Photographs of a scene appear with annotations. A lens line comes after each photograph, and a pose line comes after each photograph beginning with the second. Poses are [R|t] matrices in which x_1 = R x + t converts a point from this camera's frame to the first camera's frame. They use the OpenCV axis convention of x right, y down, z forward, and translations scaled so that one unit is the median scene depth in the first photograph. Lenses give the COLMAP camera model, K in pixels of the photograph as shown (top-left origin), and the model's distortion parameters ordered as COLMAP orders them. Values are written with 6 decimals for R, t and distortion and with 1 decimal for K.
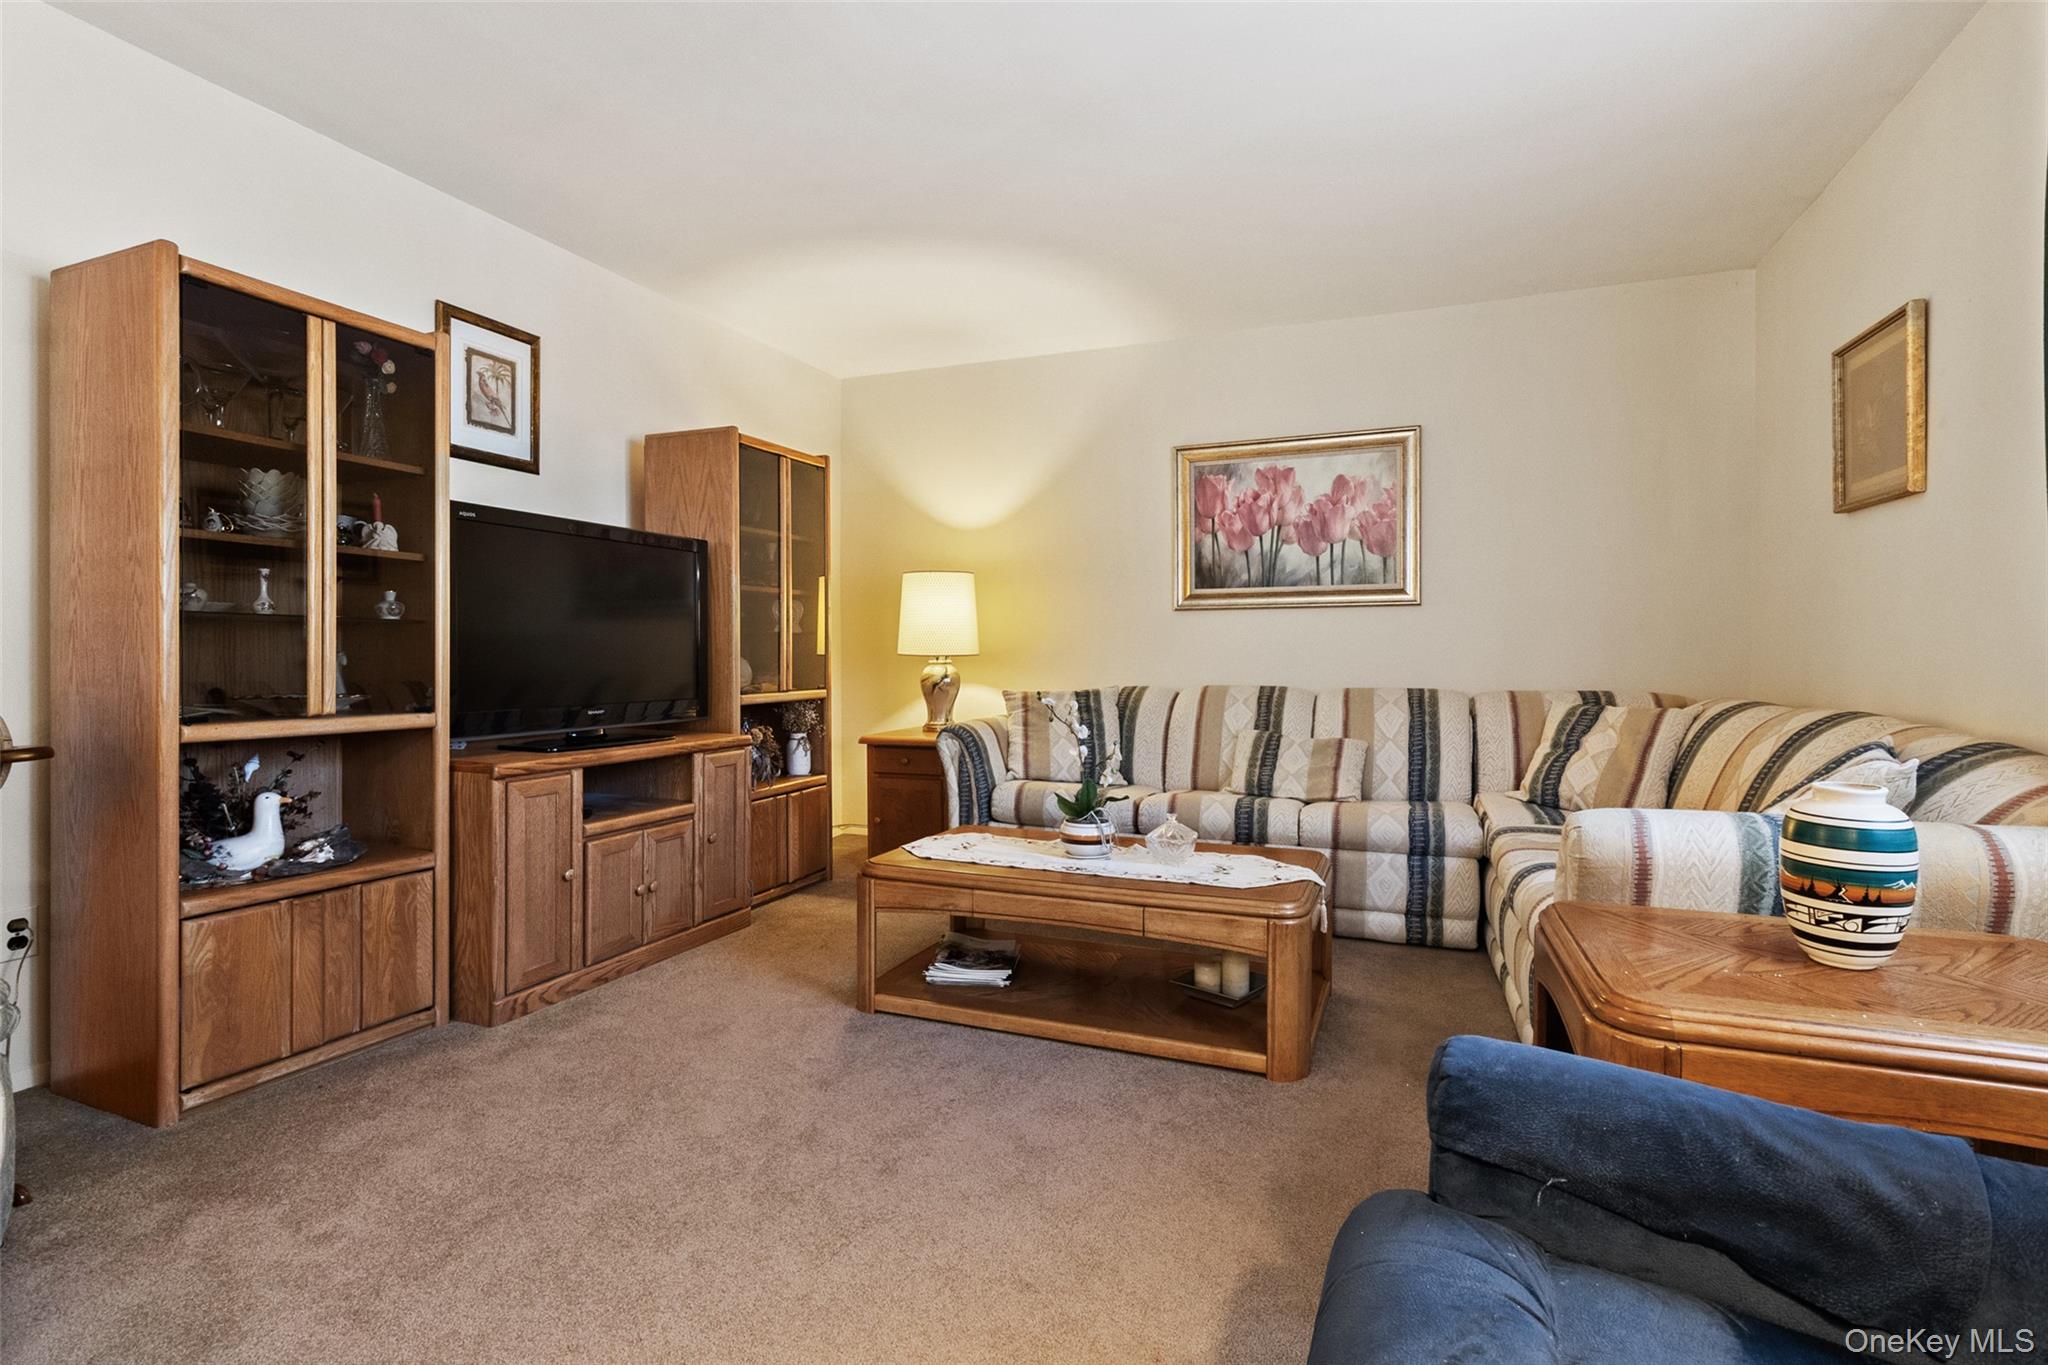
lens RADIAL K [[964.5, 0, 1036.3], [0, 964.5, 672.7], [0, 0, 1]] dist [0.003599, 0.001415]
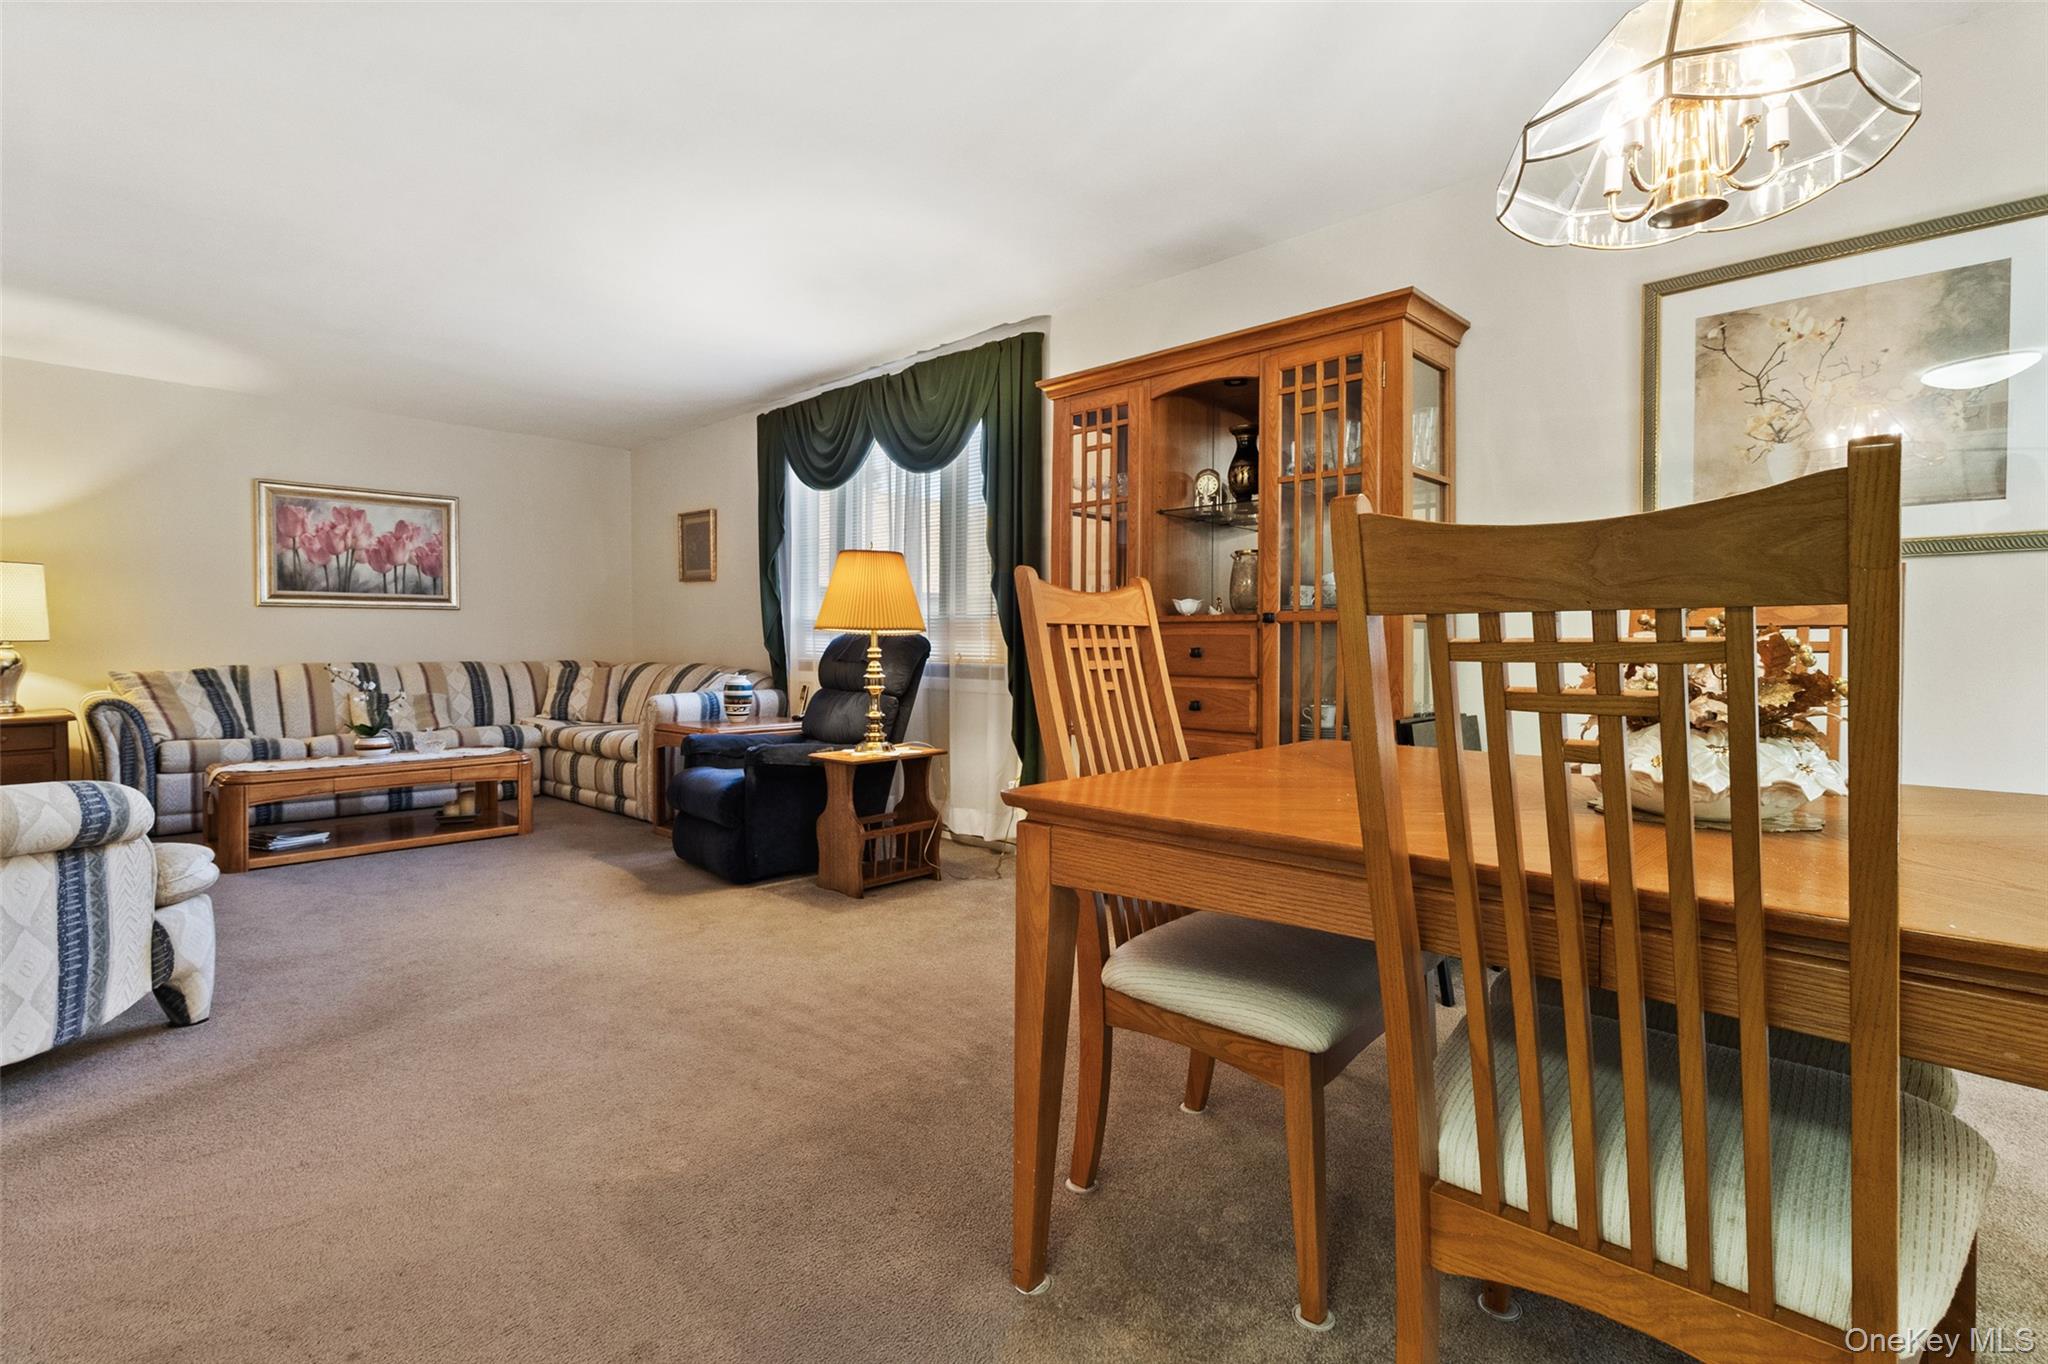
lens RADIAL K [[964.5, 0, 1040.1], [0, 964.5, 655.4], [0, 0, 1]] dist [0.003599, 0.001415]
pose [[0.387875, -0.014216, 0.921602, -0.693332], [0.016125, 0.999833, 0.008636, 0.007327], [-0.921571, 0.011511, 0.388040, -0.496767]]
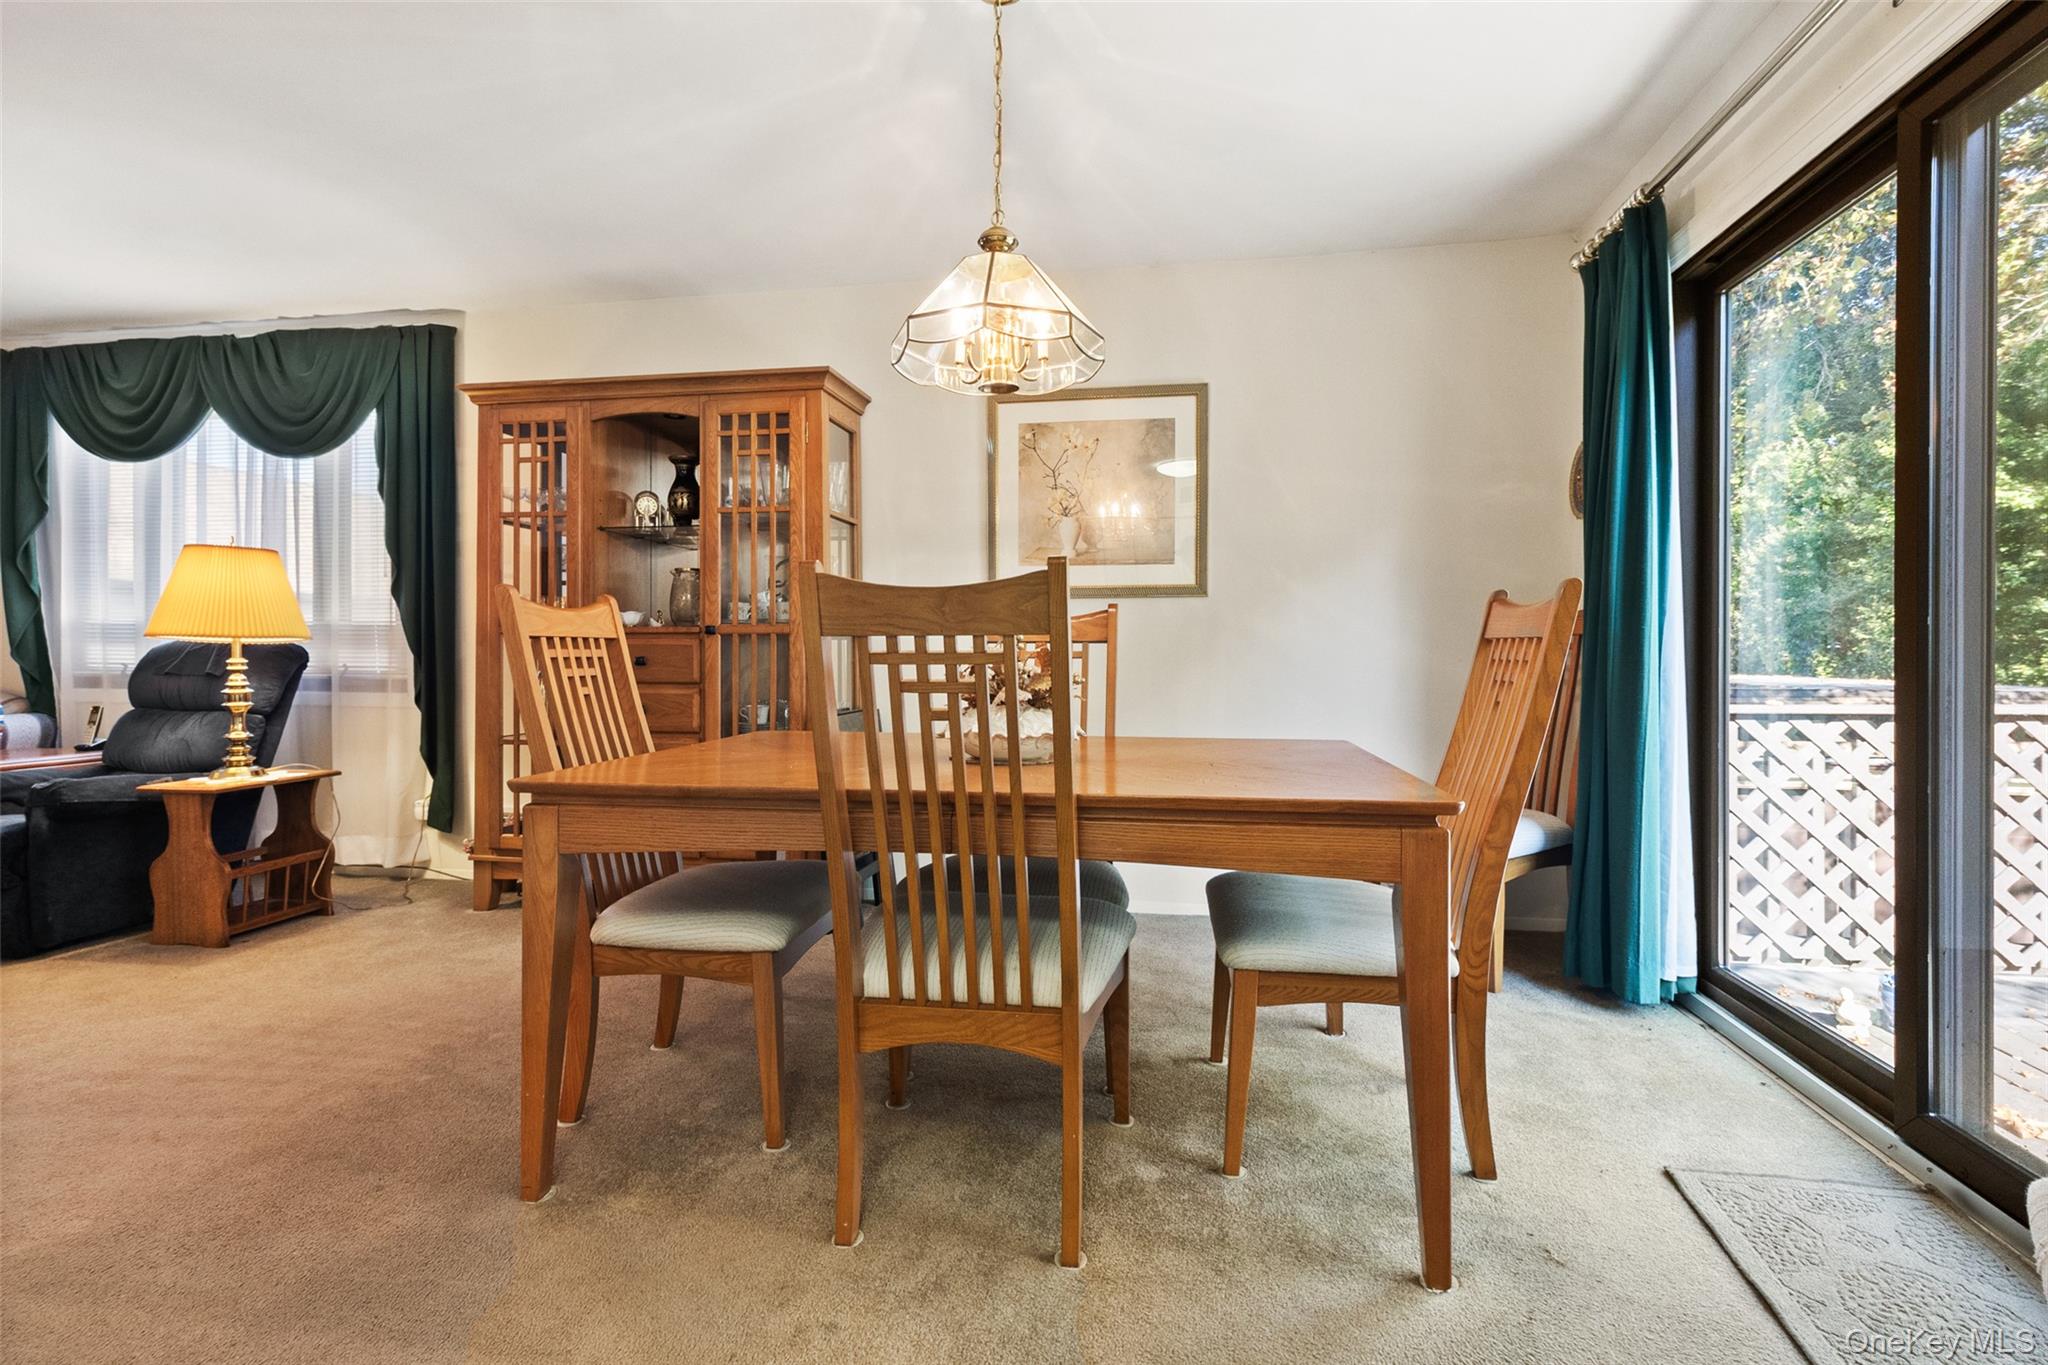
lens RADIAL K [[964.5, 0, 1041.4], [0, 964.5, 657.9], [0, 0, 1]] dist [0.003599, 0.001415]
pose [[-0.196761, -0.010030, 0.980400, -0.827680], [0.017205, 0.999758, 0.013681, 0.005578], [-0.980301, 0.019559, -0.196541, -0.489220]]
